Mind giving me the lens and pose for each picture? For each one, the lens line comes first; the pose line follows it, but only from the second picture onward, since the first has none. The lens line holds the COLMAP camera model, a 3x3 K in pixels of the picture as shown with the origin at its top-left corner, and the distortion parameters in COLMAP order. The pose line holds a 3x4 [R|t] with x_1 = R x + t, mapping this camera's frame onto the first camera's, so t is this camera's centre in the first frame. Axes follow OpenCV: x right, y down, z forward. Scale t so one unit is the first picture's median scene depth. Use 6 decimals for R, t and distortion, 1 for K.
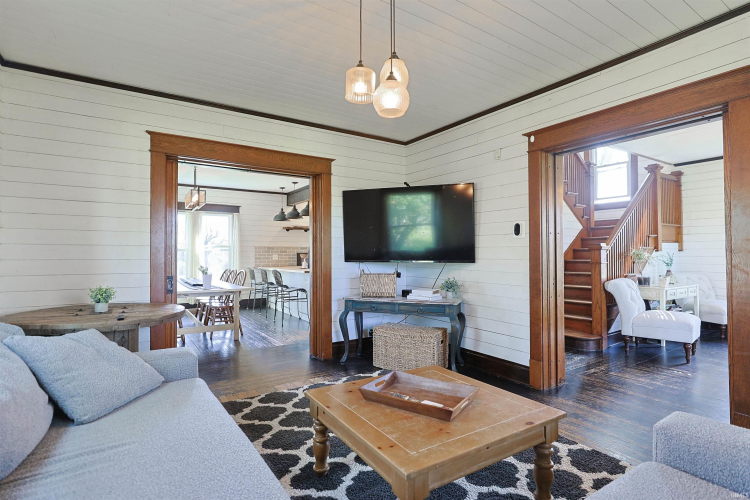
lens RADIAL K [[369.8, 0, 374.8], [0, 369.8, 240.2], [0, 0, 1]] dist [-0.016474, 0.000221]
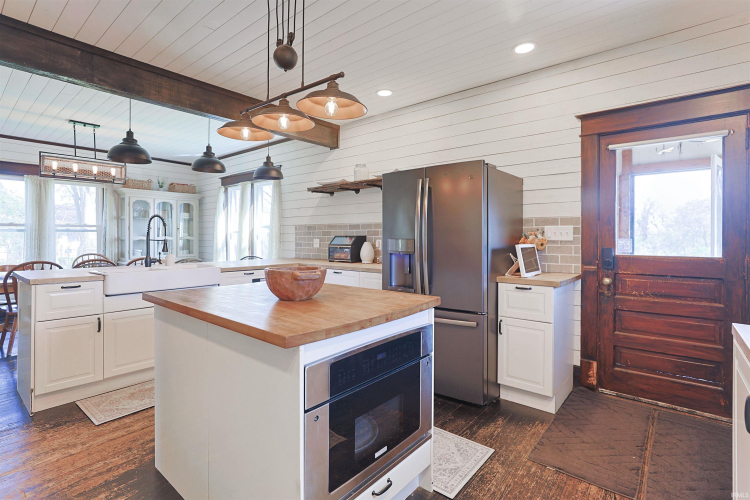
lens RADIAL K [[369.8, 0, 374.8], [0, 369.8, 240.2], [0, 0, 1]] dist [-0.016474, 0.000221]
pose [[0.293256, 0.008965, -0.955992, 0.810222], [0.014742, 0.999795, 0.013898, 0.094221], [0.955920, -0.018169, 0.293063, 2.498709]]
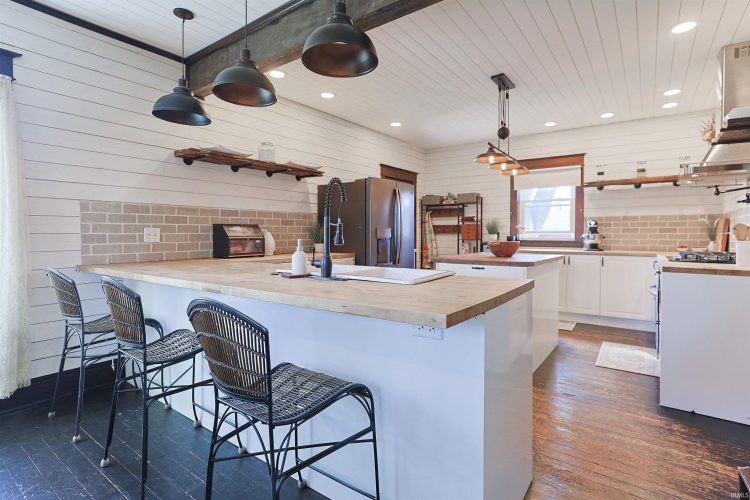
lens RADIAL K [[369.8, 0, 374.8], [0, 369.8, 240.2], [0, 0, 1]] dist [-0.016474, 0.000221]
pose [[0.936058, -0.000044, 0.351845, -0.531251], [-0.016453, 0.998901, 0.043898, 0.087282], [-0.351460, -0.046880, 0.935028, 1.647203]]
